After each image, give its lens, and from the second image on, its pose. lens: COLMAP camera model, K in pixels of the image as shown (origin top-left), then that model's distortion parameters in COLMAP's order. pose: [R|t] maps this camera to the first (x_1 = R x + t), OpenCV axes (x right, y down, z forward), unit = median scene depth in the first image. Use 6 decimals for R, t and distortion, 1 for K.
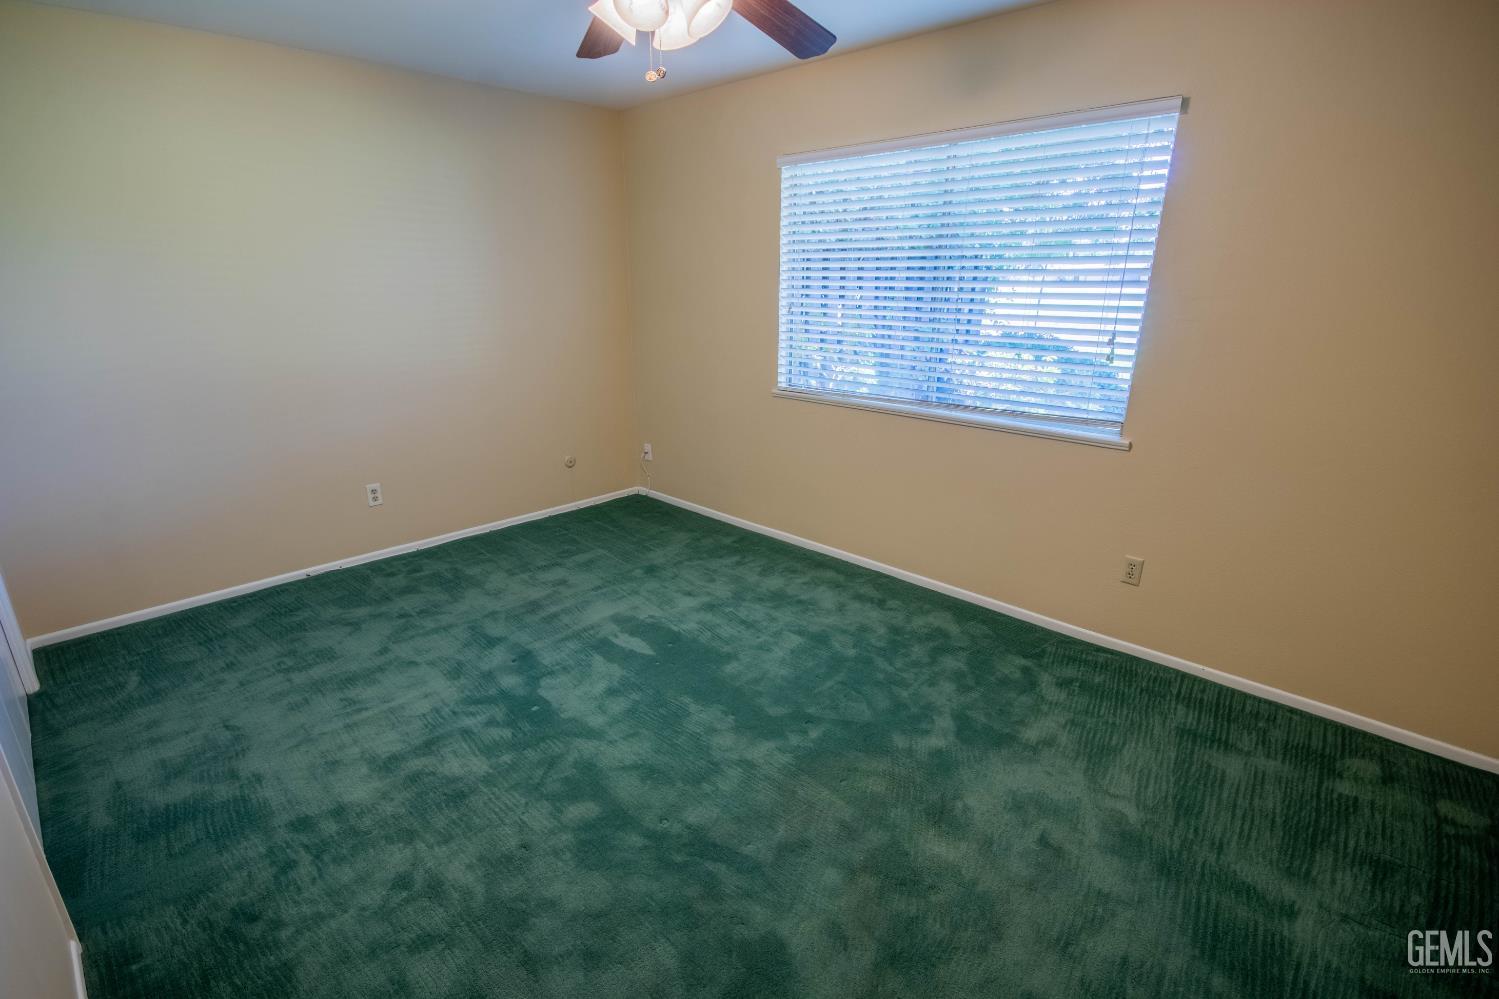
lens RADIAL K [[700.9, 0, 745.9], [0, 700.9, 500.8], [0, 0, 1]] dist [-0.003057, -0.000379]
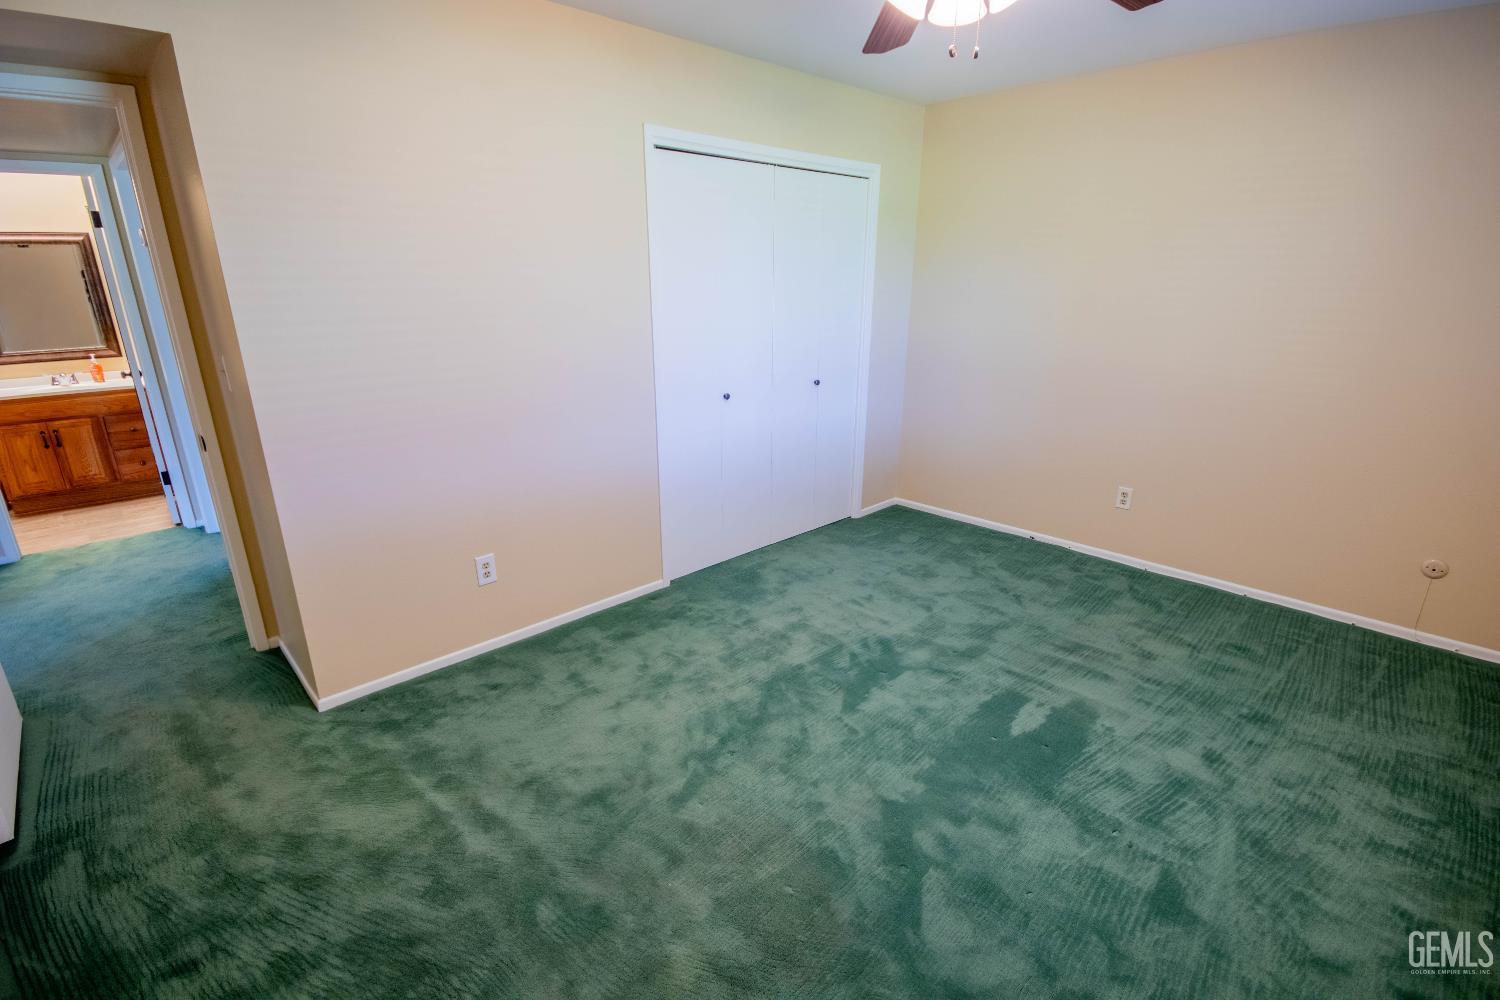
lens RADIAL K [[701.4, 0, 742.0], [0, 701.4, 505.4], [0, 0, 1]] dist [-0.003057, -0.000379]
pose [[-0.039504, 0.307412, -0.950756, 0.548271], [-0.296689, 0.904980, 0.304938, -0.174296], [0.954157, 0.294125, 0.055456, 0.523552]]
